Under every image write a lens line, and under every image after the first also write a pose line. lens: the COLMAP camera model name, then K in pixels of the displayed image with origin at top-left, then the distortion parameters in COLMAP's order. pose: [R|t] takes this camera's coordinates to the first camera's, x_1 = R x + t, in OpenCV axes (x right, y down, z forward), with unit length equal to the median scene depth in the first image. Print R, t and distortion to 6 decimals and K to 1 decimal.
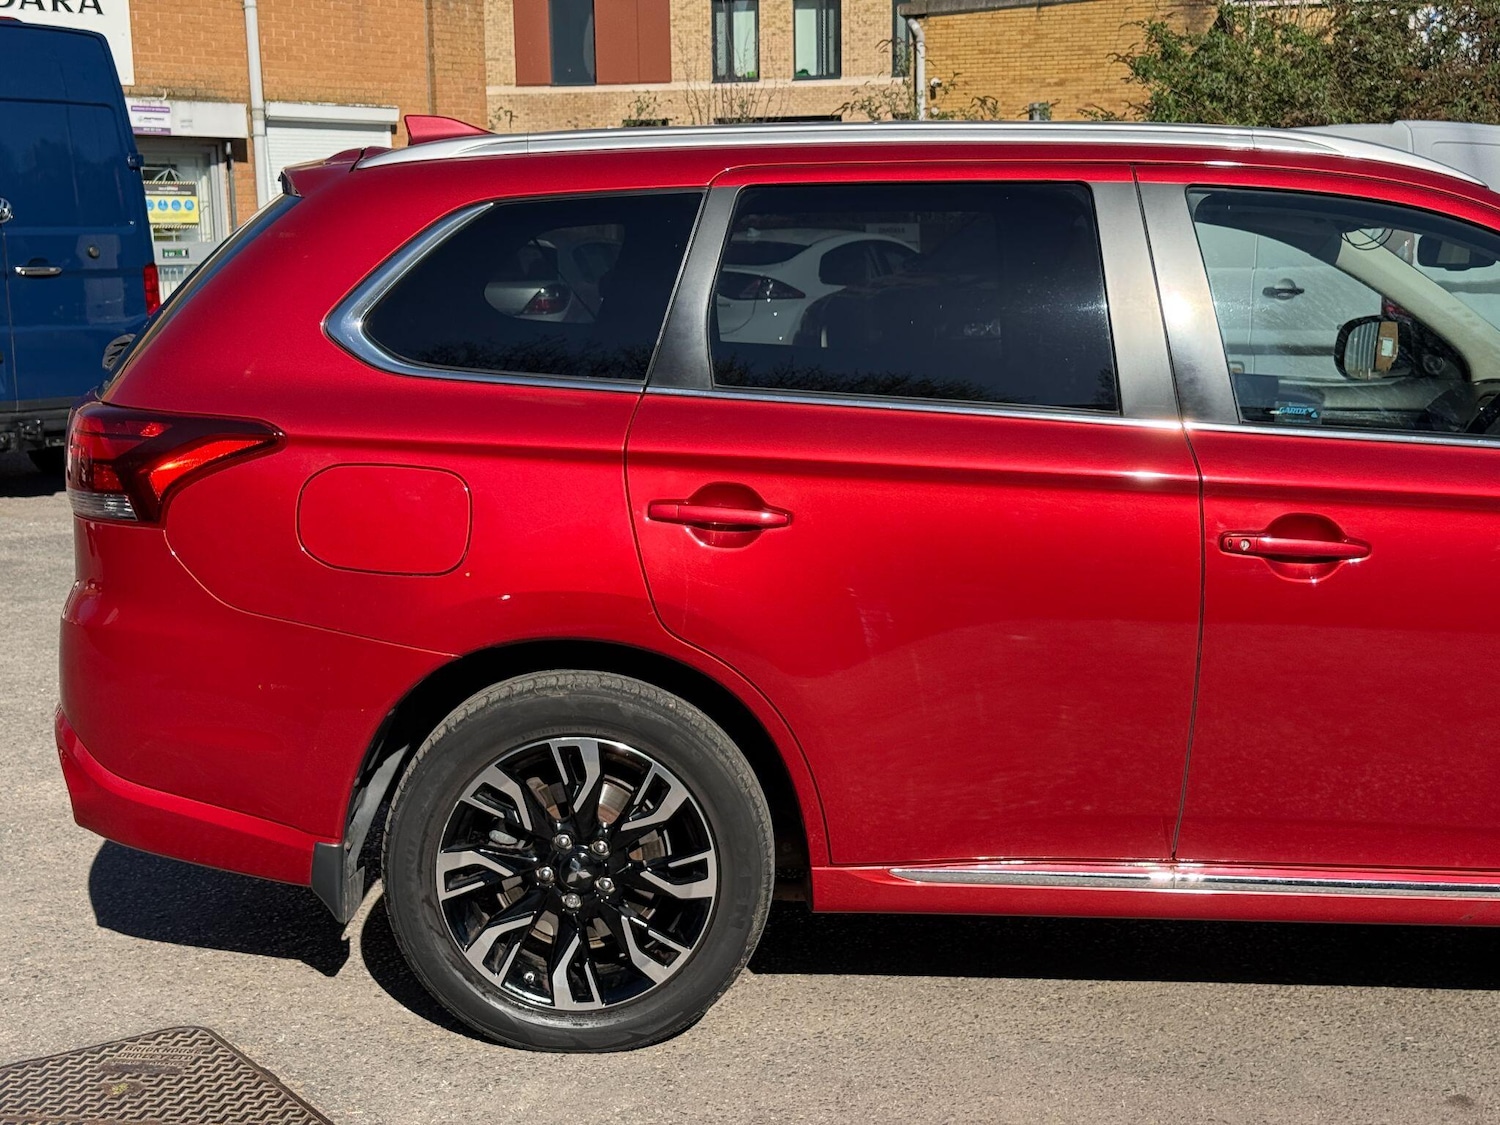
lens RADIAL K [[2084.9, 0, 750.0], [0, 2084.9, 562.5], [0, 0, 1]] dist [0.183071, -0.420358]
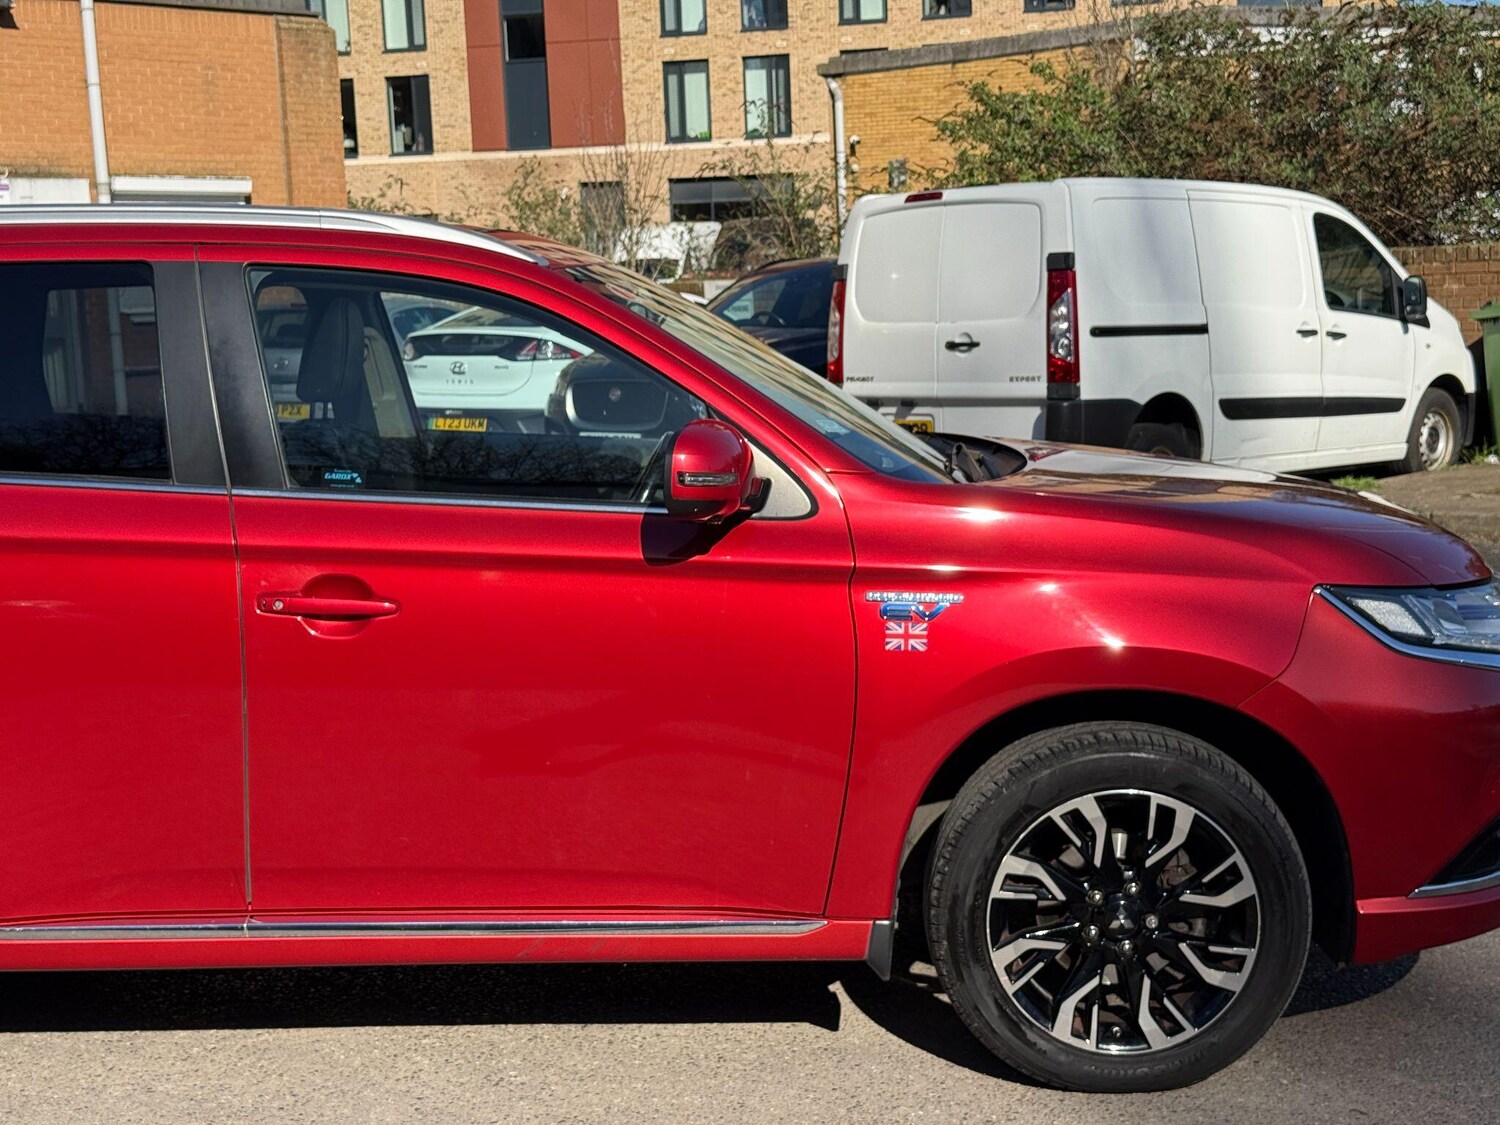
lens RADIAL K [[2070.4, 0, 758.7], [0, 2070.4, 569.6], [0, 0, 1]] dist [0.174188, -0.385958]
pose [[0.999706, -0.023485, -0.006071, 0.084325], [0.023349, 0.999495, -0.021531, 0.000278], [0.006573, 0.021383, 0.999750, -0.006342]]
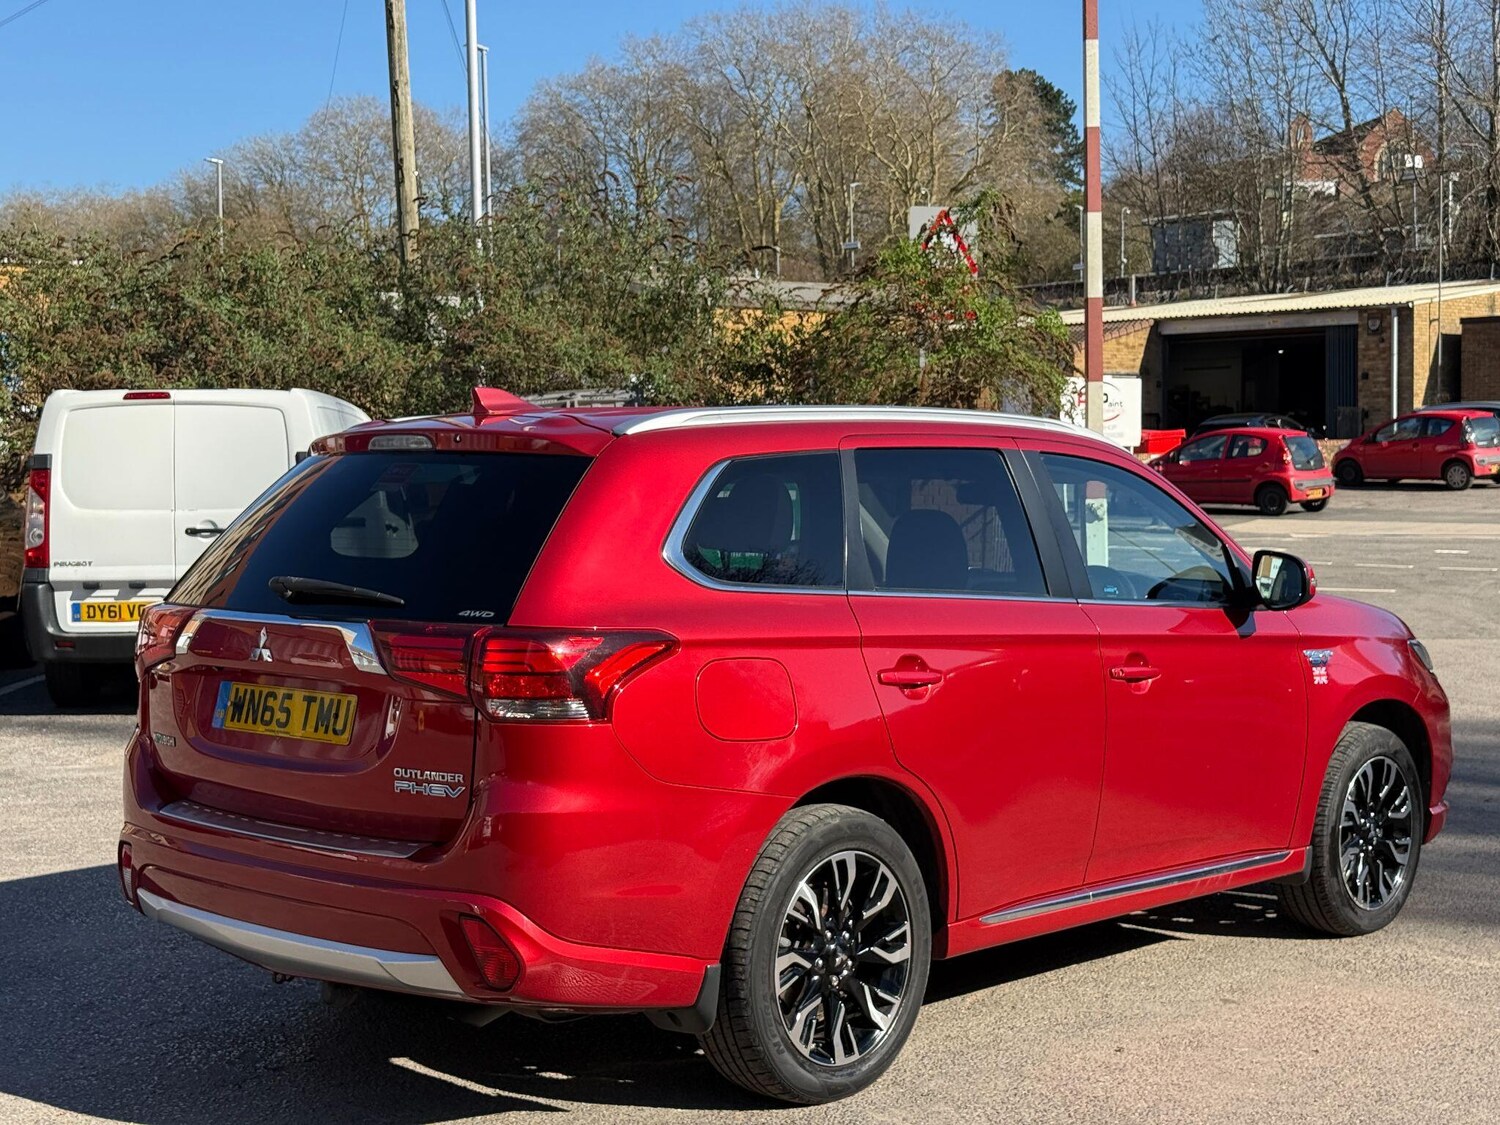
lens RADIAL K [[2067.5, 0, 755.4], [0, 2067.5, 592.3], [0, 0, 1]] dist [0.228863, -0.576203]
pose [[0.677617, -0.040358, 0.734307, -0.196385], [0.114089, 0.992173, -0.050751, -0.003671], [-0.726511, 0.118166, 0.676918, 0.021888]]
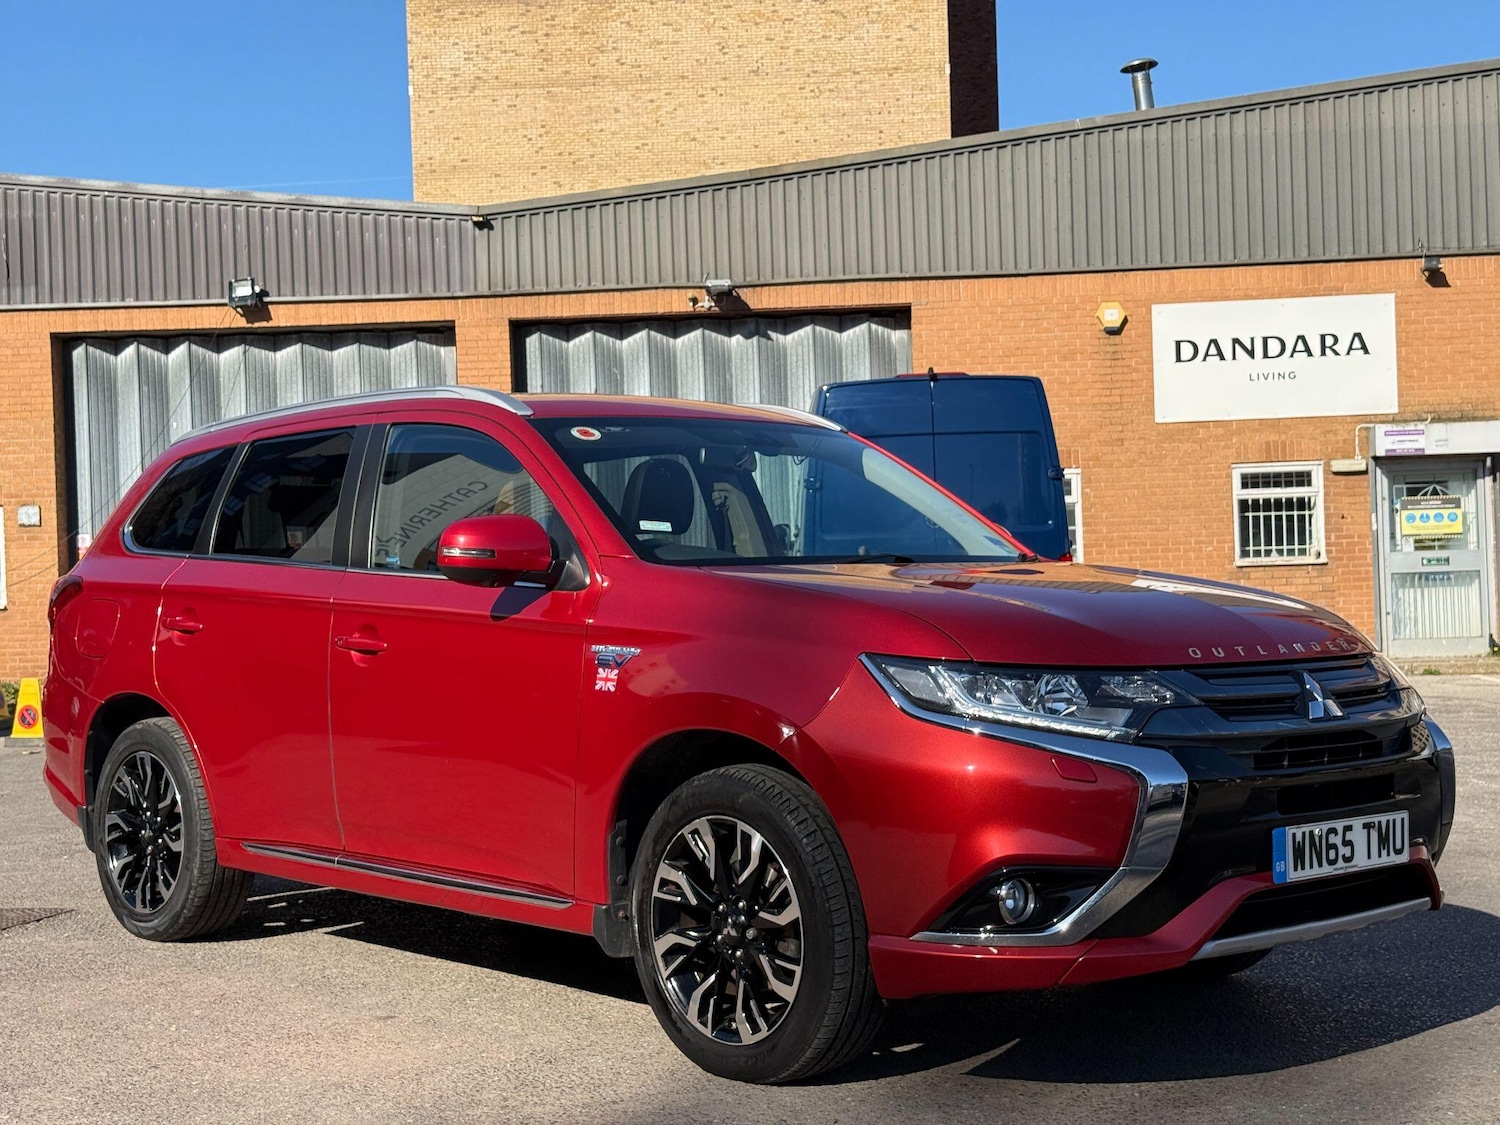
lens RADIAL K [[2067.5, 0, 755.4], [0, 2067.5, 592.3], [0, 0, 1]] dist [0.228863, -0.576203]
pose [[0.673898, -0.018759, -0.738586, 0.282565], [-0.090571, 0.990040, -0.107783, 0.016605], [0.733252, 0.139530, 0.665487, 0.030748]]
